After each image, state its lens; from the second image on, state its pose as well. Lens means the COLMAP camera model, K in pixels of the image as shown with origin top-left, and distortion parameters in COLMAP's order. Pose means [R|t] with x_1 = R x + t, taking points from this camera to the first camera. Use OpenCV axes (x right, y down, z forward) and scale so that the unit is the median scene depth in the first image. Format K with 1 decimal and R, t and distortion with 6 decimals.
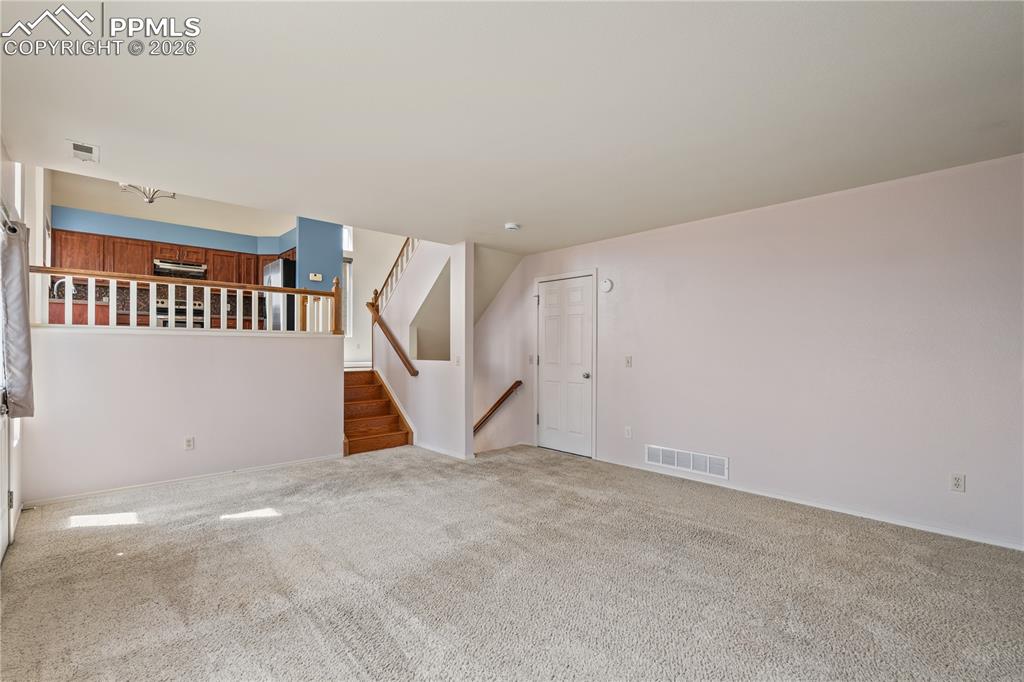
lens RADIAL K [[448.3, 0, 498.0], [0, 448.3, 350.8], [0, 0, 1]] dist [-0.006880, -0.000202]
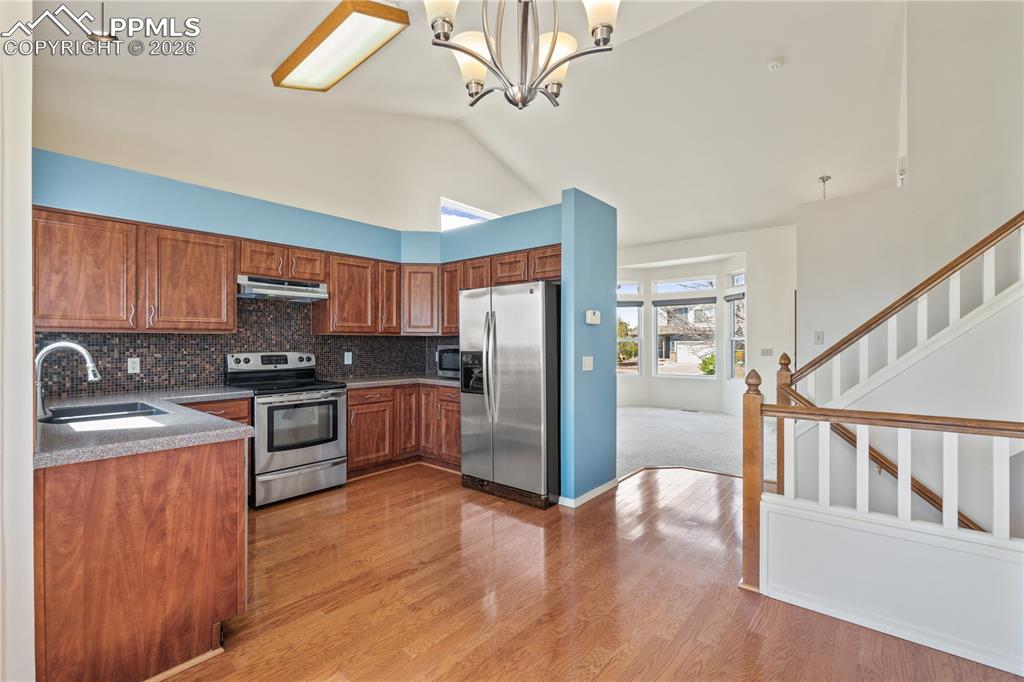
lens RADIAL K [[448.3, 0, 511.3], [0, 448.3, 347.1], [0, 0, 1]] dist [-0.006880, -0.000202]
pose [[0.991250, -0.006711, 0.131830, -0.597512], [0.005799, 0.999957, 0.007296, -0.141804], [-0.131873, -0.006467, 0.991246, 0.531574]]
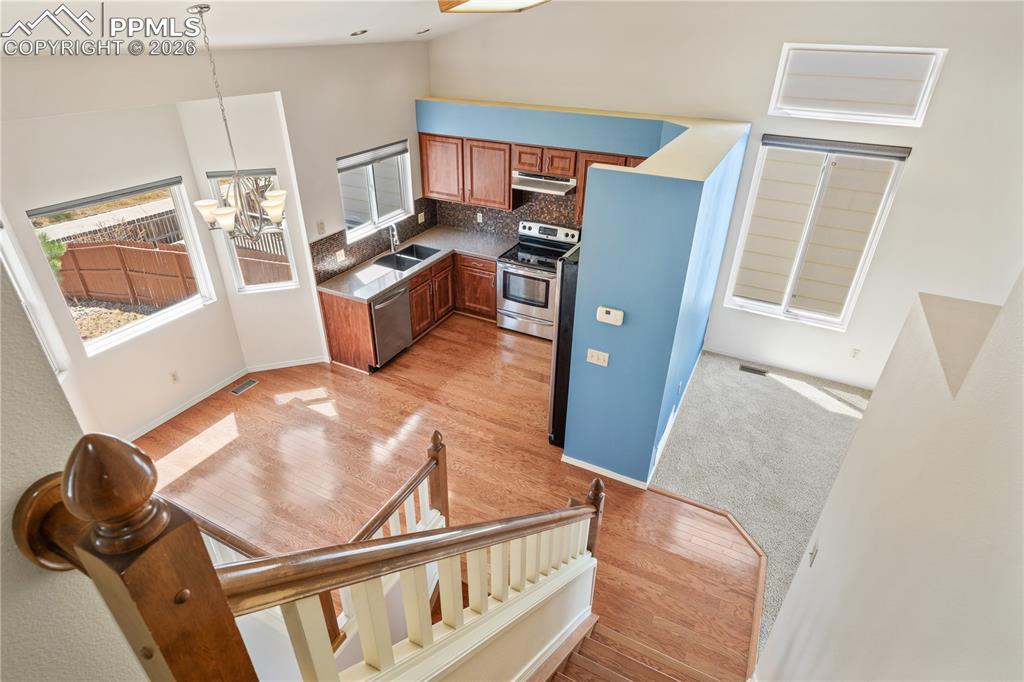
lens RADIAL K [[553.9, 0, 502.6], [0, 553.9, 346.8], [0, 0, 1]] dist [0.005765, 0.001083]
pose [[0.336183, 0.481728, -0.809270, 0.016008], [-0.010651, 0.861173, 0.508200, -0.437276], [0.941736, -0.162229, 0.294643, 0.773238]]
